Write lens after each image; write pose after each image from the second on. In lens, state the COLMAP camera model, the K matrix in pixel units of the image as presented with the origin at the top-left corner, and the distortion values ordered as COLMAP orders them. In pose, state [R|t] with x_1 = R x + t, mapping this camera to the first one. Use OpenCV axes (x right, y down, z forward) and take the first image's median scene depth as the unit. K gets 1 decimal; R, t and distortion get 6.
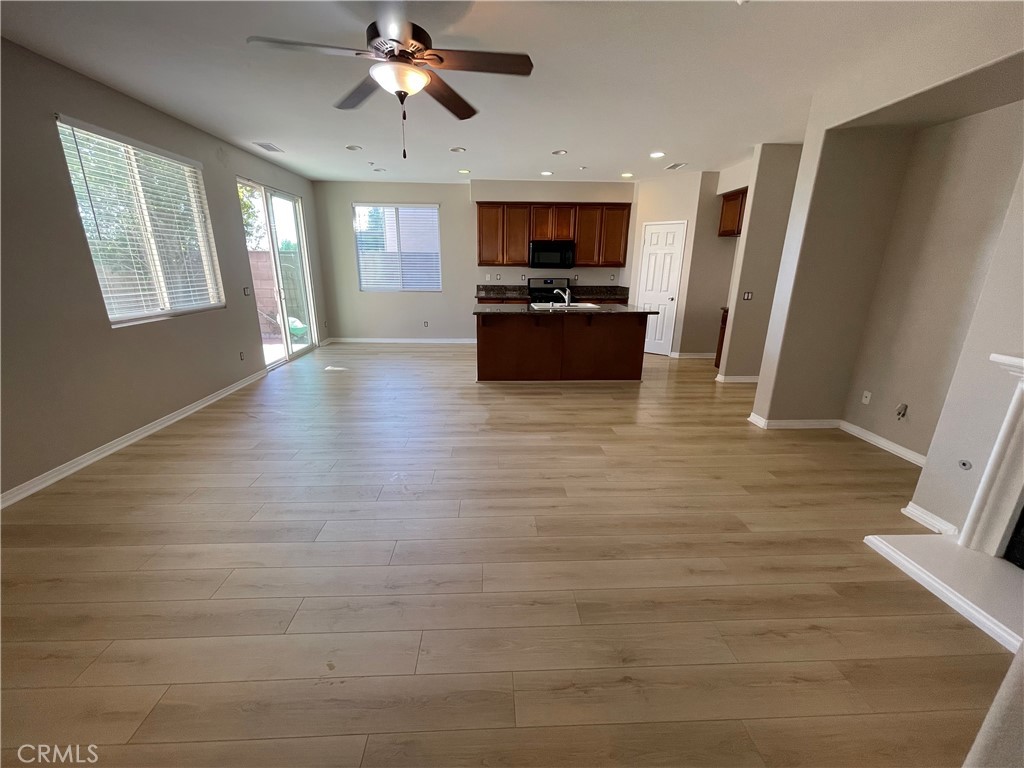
lens RADIAL K [[410.8, 0, 507.6], [0, 410.8, 384.8], [0, 0, 1]] dist [-0.002755, 0.000838]
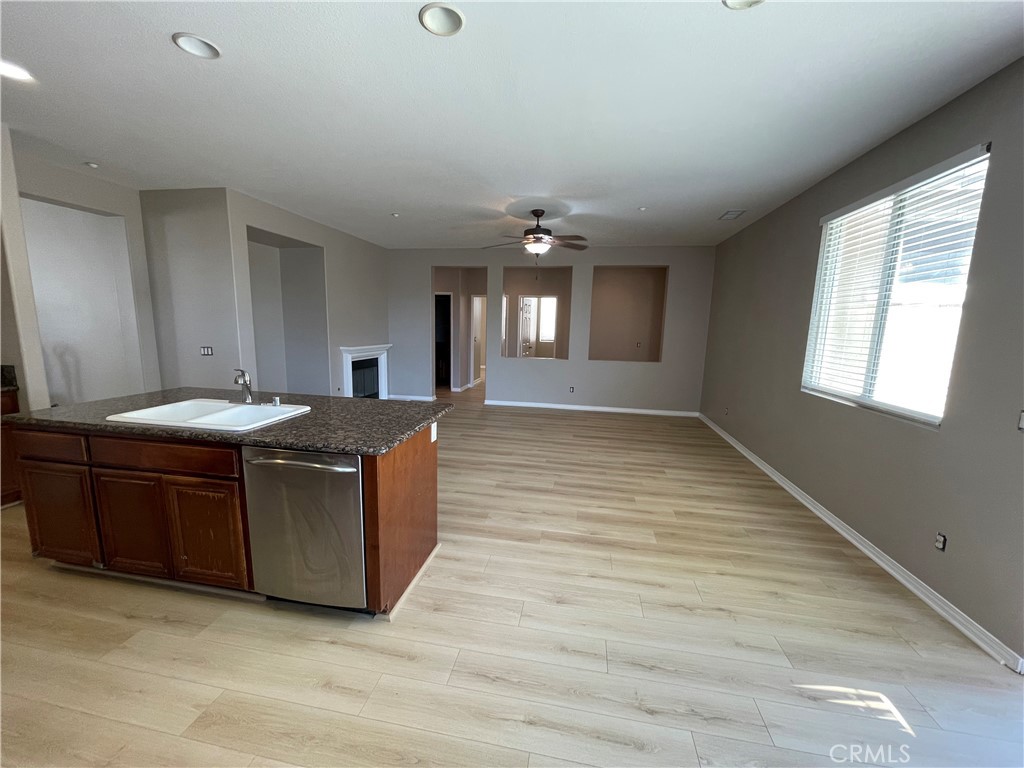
lens RADIAL K [[410.8, 0, 510.5], [0, 410.8, 386.3], [0, 0, 1]] dist [-0.002755, 0.000838]
pose [[-0.977131, -0.063119, 0.203056, -0.155779], [0.029548, 0.905360, 0.423615, -0.257463], [-0.210578, 0.419927, -0.882790, 0.849878]]
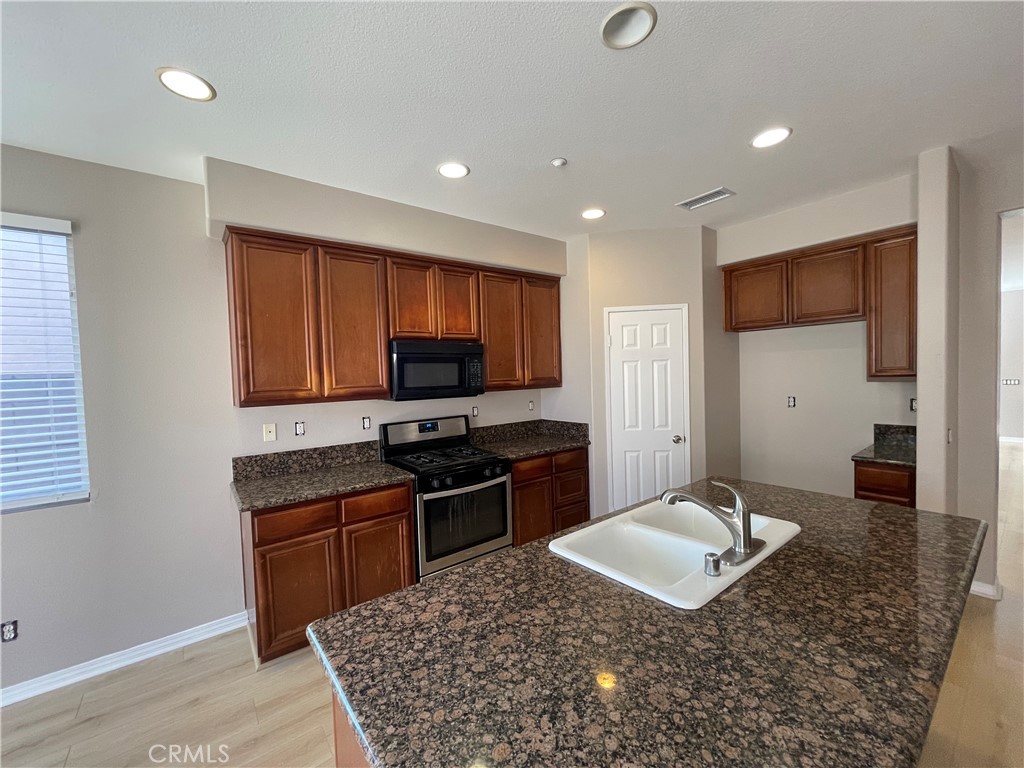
lens RADIAL K [[410.8, 0, 518.5], [0, 410.8, 391.4], [0, 0, 1]] dist [-0.002755, 0.000838]
pose [[0.799898, -0.062651, 0.596857, -0.091135], [0.212449, 0.959695, -0.183984, -0.194780], [-0.561274, 0.273970, 0.780968, 0.617487]]
